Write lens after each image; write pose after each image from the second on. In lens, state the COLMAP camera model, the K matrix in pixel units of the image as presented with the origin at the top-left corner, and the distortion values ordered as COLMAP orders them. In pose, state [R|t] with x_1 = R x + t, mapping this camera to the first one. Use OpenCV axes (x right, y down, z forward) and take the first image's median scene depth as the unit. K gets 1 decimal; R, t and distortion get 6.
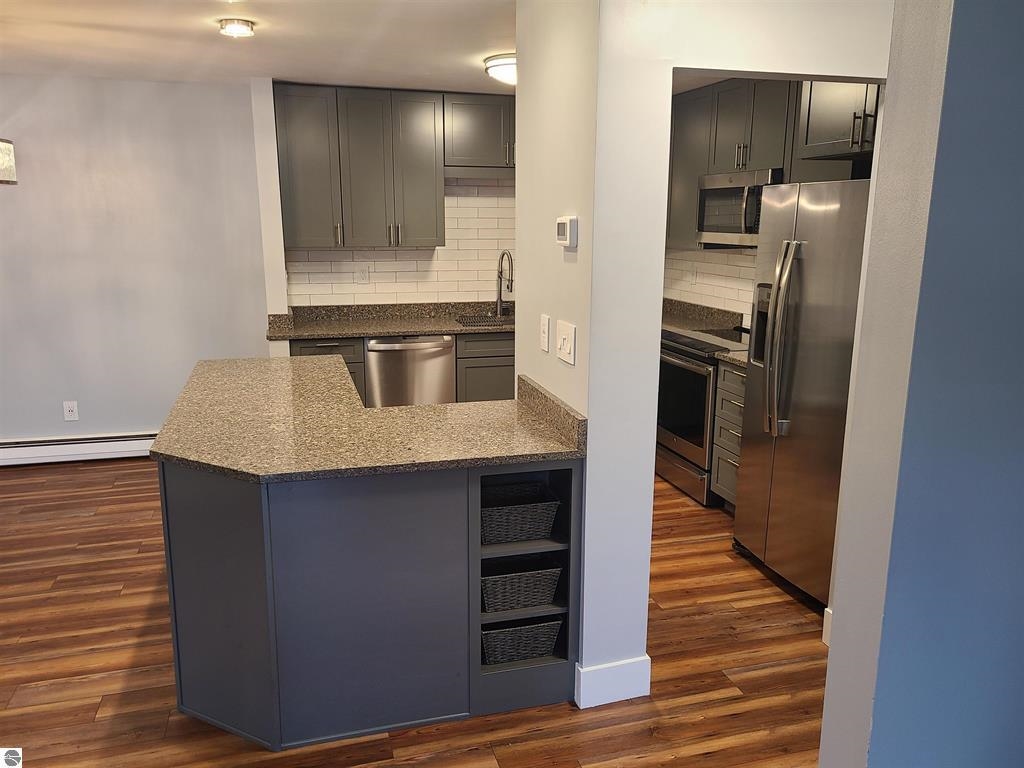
lens RADIAL K [[770.3, 0, 512.7], [0, 770.3, 379.4], [0, 0, 1]] dist [0.057465, -0.054665]
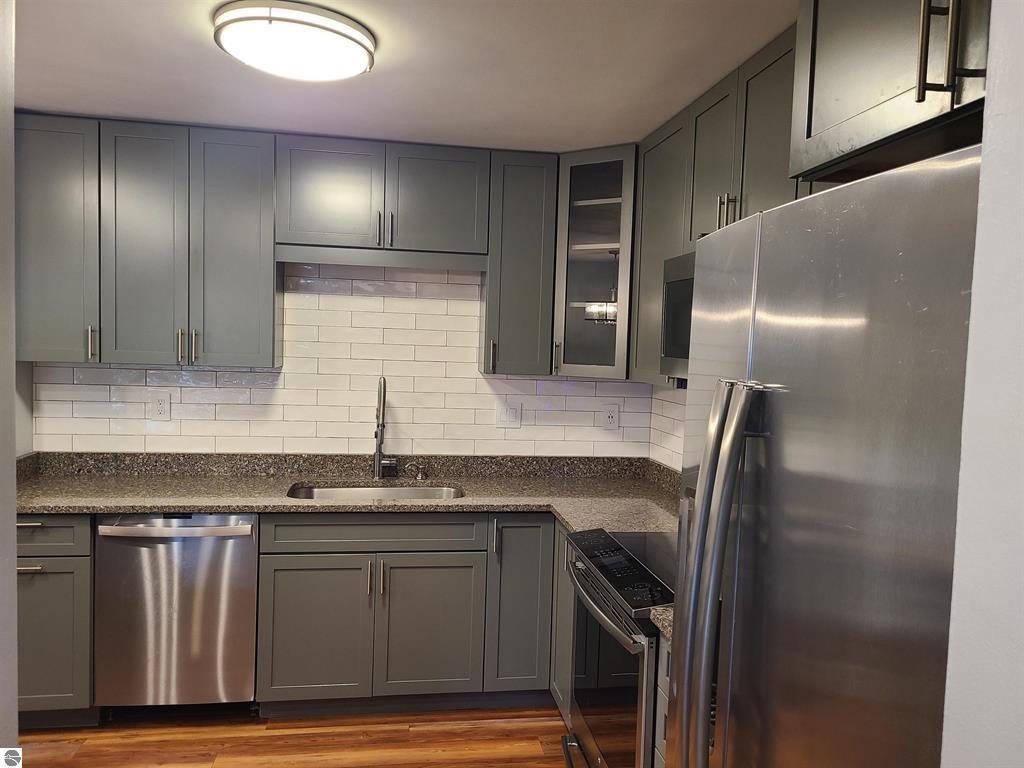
lens RADIAL K [[773.0, 0, 532.0], [0, 773.0, 388.2], [0, 0, 1]] dist [0.032804, -0.045541]
pose [[0.995206, 0.036845, -0.090599, 0.210926], [-0.050157, 0.987510, -0.149360, -0.084817], [0.083964, 0.153188, 0.984624, 0.470160]]
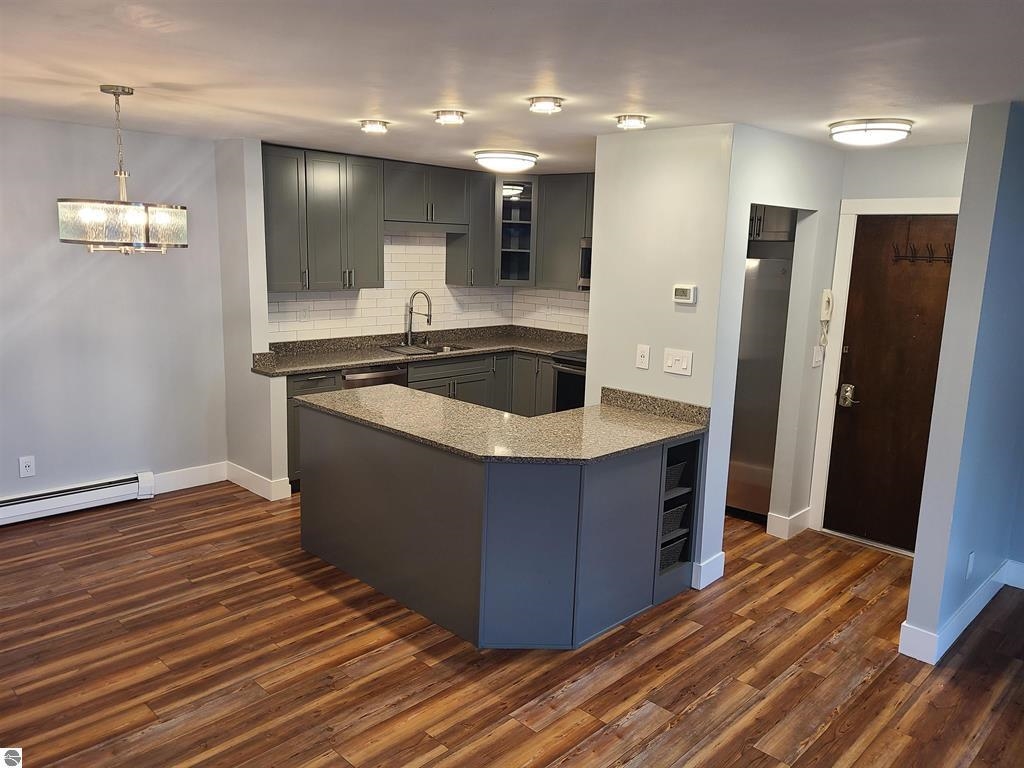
lens RADIAL K [[769.0, 0, 517.1], [0, 769.0, 384.2], [0, 0, 1]] dist [0.063947, -0.047864]
pose [[0.865450, -0.067427, 0.496437, -0.592652], [0.075177, 0.997161, 0.004377, -0.020299], [-0.495323, 0.033533, 0.868062, -0.126437]]
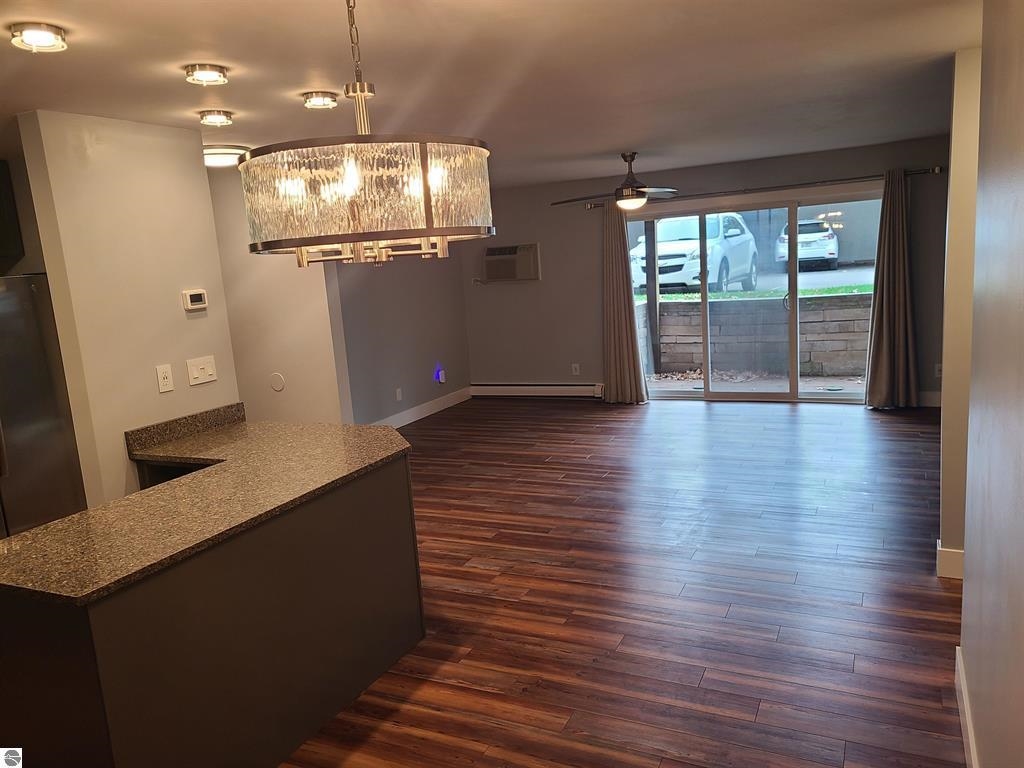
lens RADIAL K [[769.0, 0, 517.1], [0, 769.0, 384.2], [0, 0, 1]] dist [0.063947, -0.047864]
pose [[-0.745877, -0.064030, 0.662999, -0.834675], [0.206107, 0.924332, 0.321139, -0.228573], [-0.633393, 0.376179, -0.676241, 0.971267]]
